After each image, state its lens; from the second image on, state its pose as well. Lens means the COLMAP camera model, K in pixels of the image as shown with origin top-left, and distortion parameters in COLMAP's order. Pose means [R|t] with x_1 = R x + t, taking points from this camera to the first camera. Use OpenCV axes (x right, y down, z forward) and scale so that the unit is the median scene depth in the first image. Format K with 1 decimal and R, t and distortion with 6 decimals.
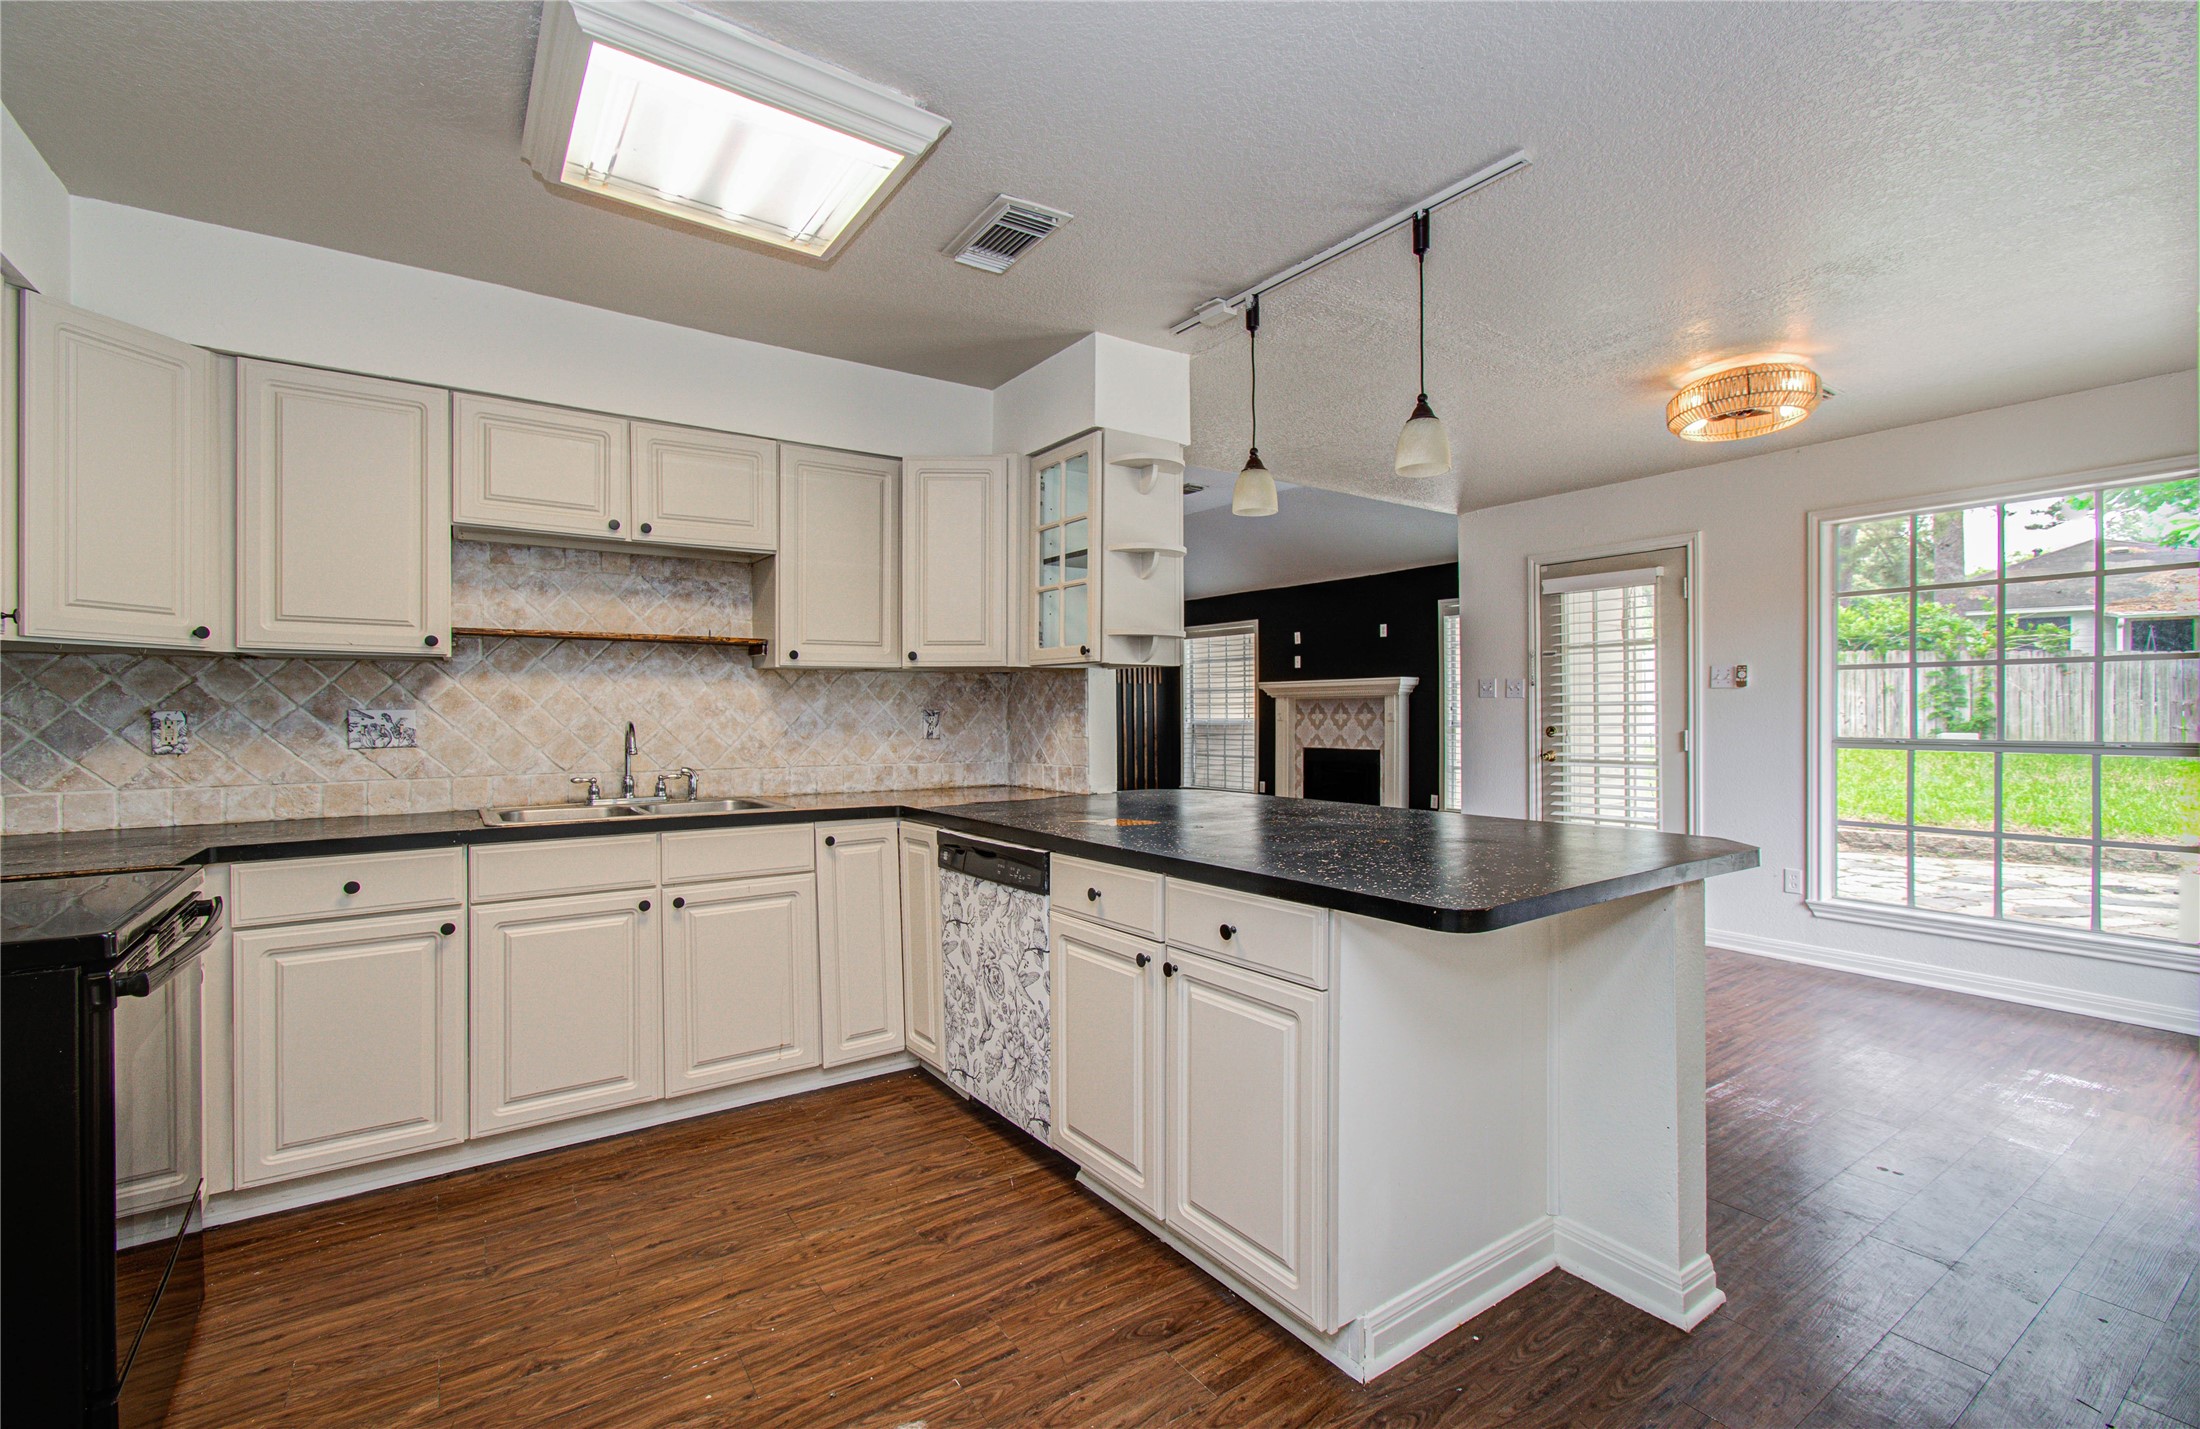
lens RADIAL K [[969.8, 0, 1096.5], [0, 969.8, 723.8], [0, 0, 1]] dist [-0.071826, 0.049064]
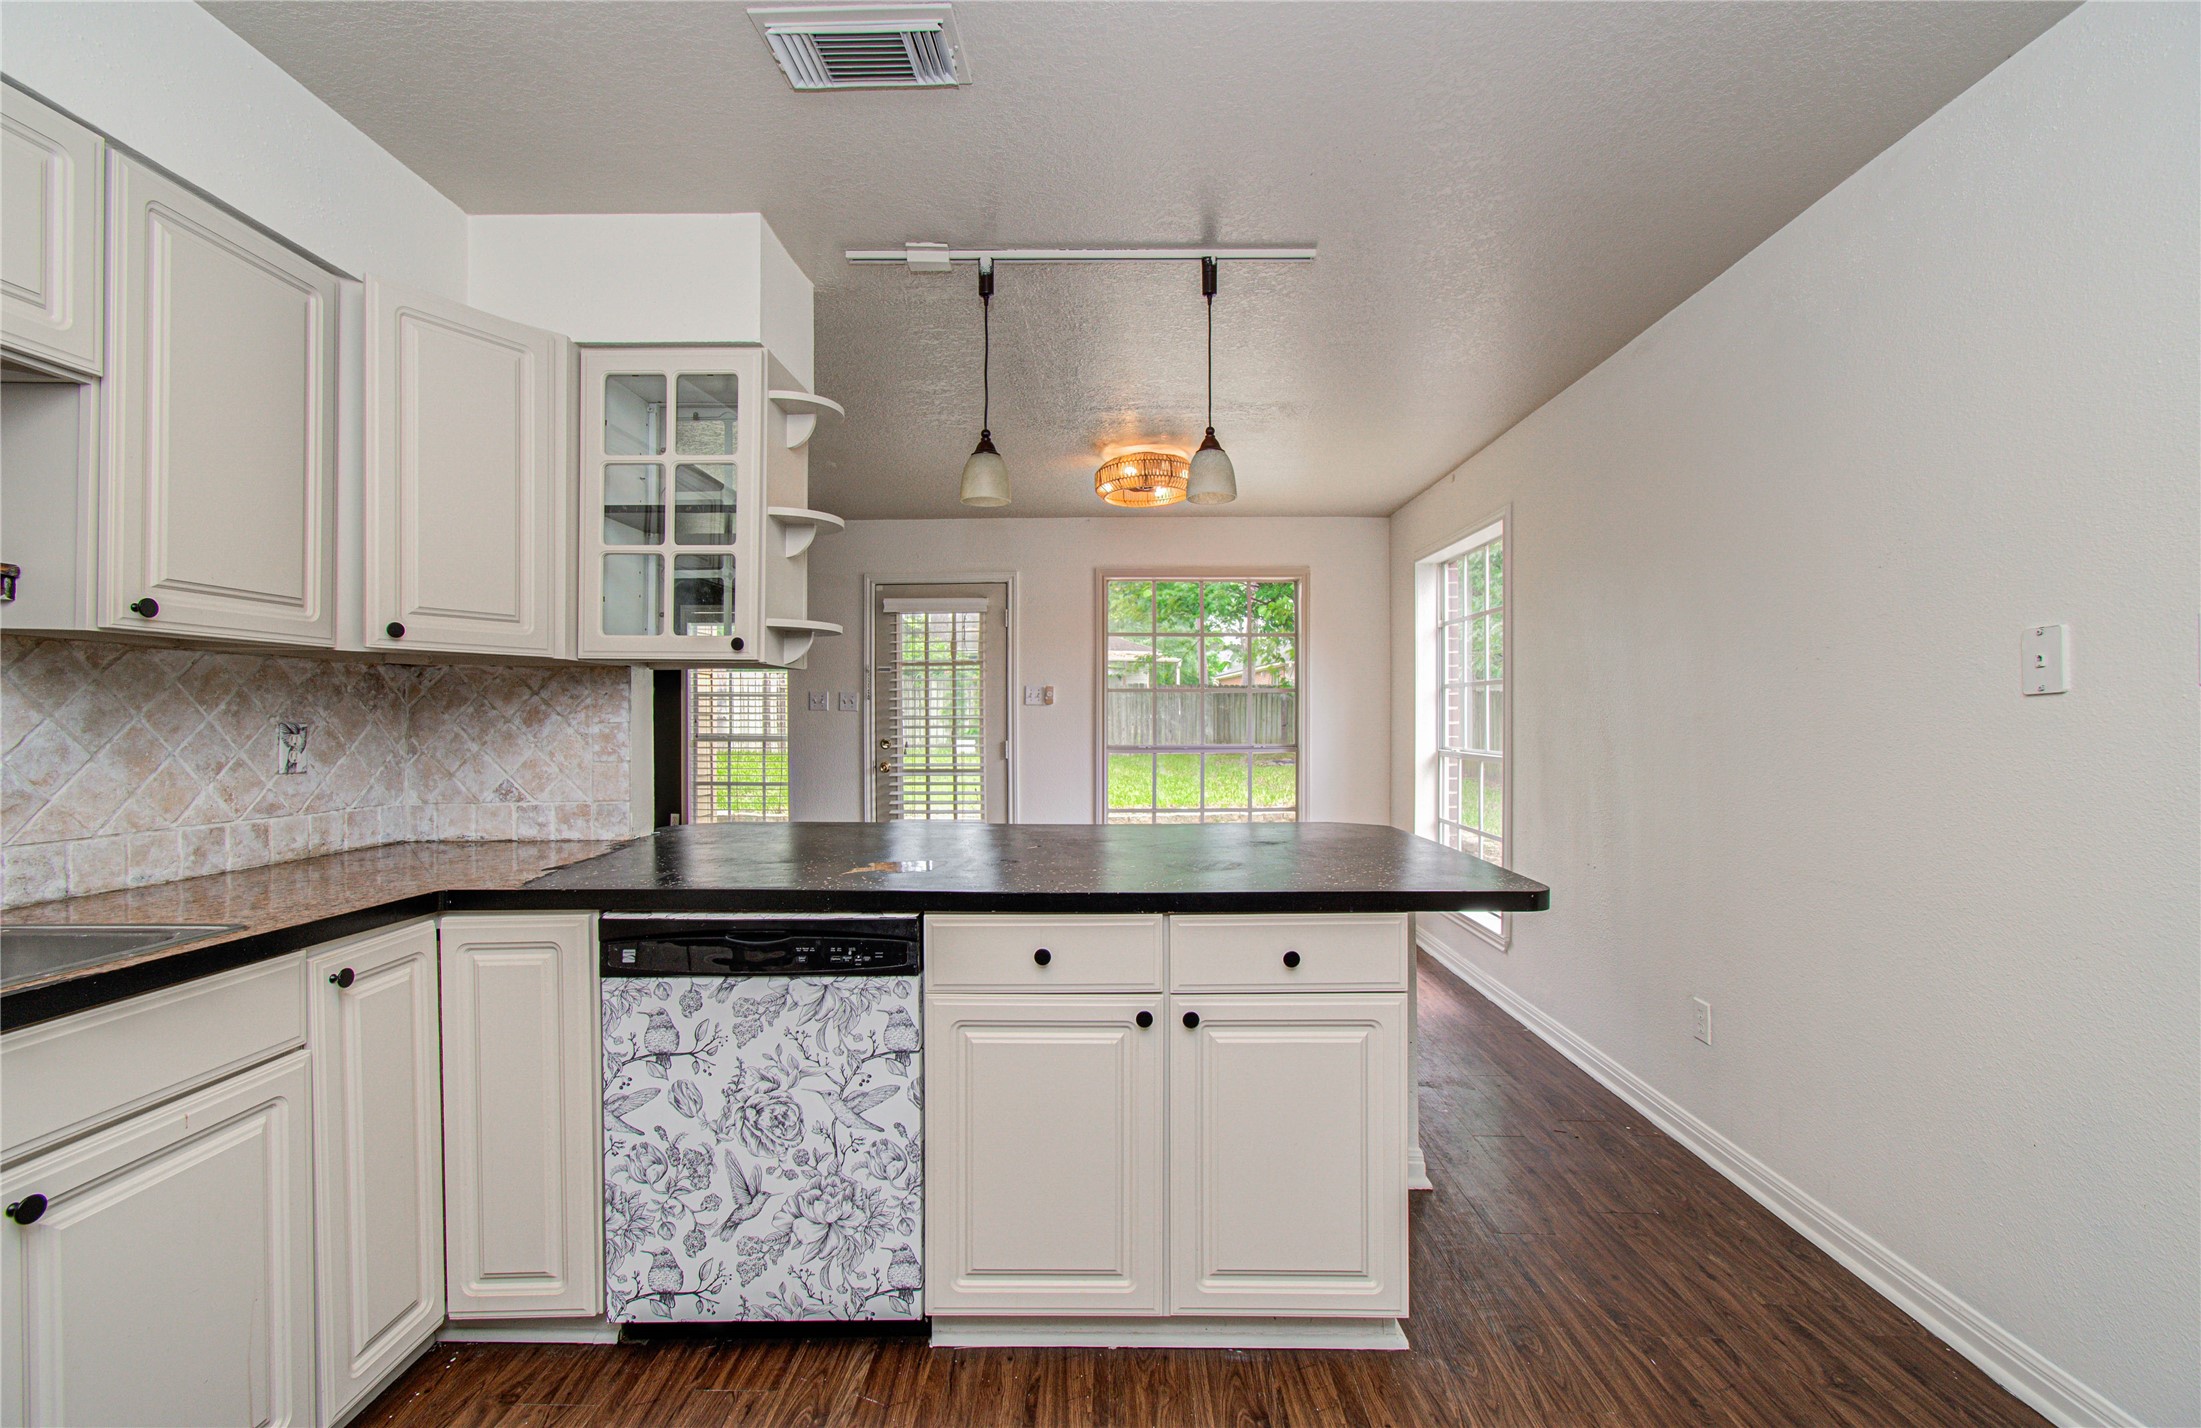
lens RADIAL K [[962.3, 0, 1096.0], [0, 962.3, 714.5], [0, 0, 1]] dist [-0.025689, 0.020904]
pose [[0.584035, 0.008096, 0.811688, -0.457968], [0.010356, 0.999795, -0.017424, -0.005877], [-0.811663, 0.018582, 0.583831, 0.367296]]
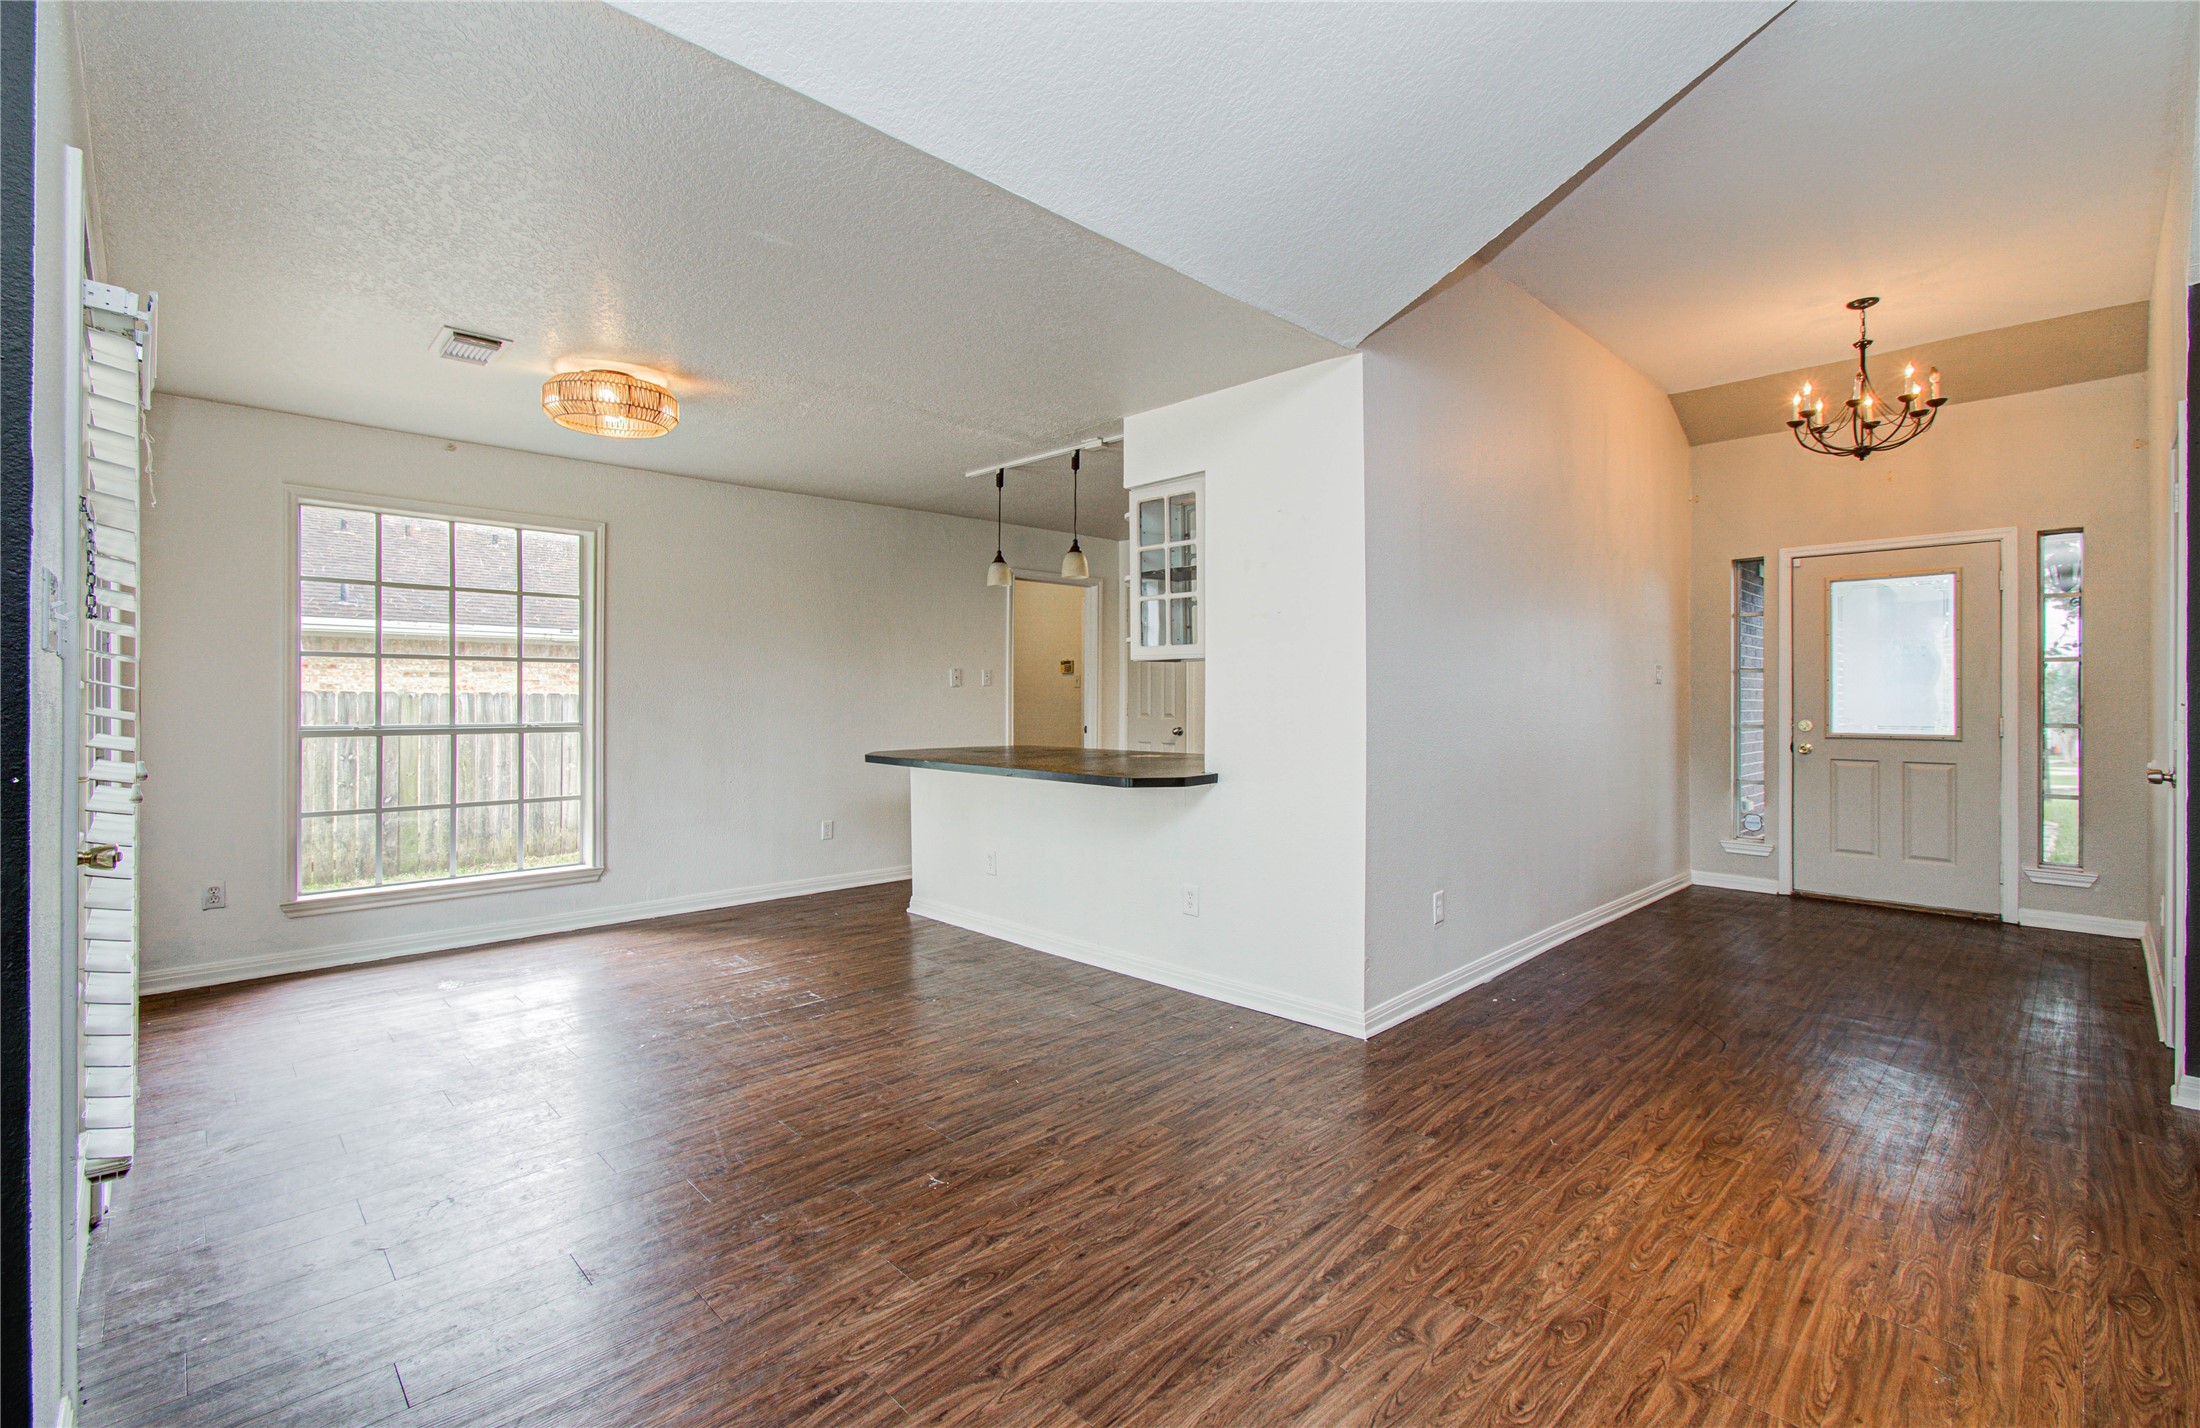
lens RADIAL K [[969.8, 0, 1093.6], [0, 969.8, 692.9], [0, 0, 1]] dist [0.006502, 0.000178]
pose [[-0.984598, 0.001721, -0.174825, 0.394189], [-0.000596, 0.999913, 0.013203, -0.036389], [0.174832, 0.013104, -0.984511, 2.521285]]
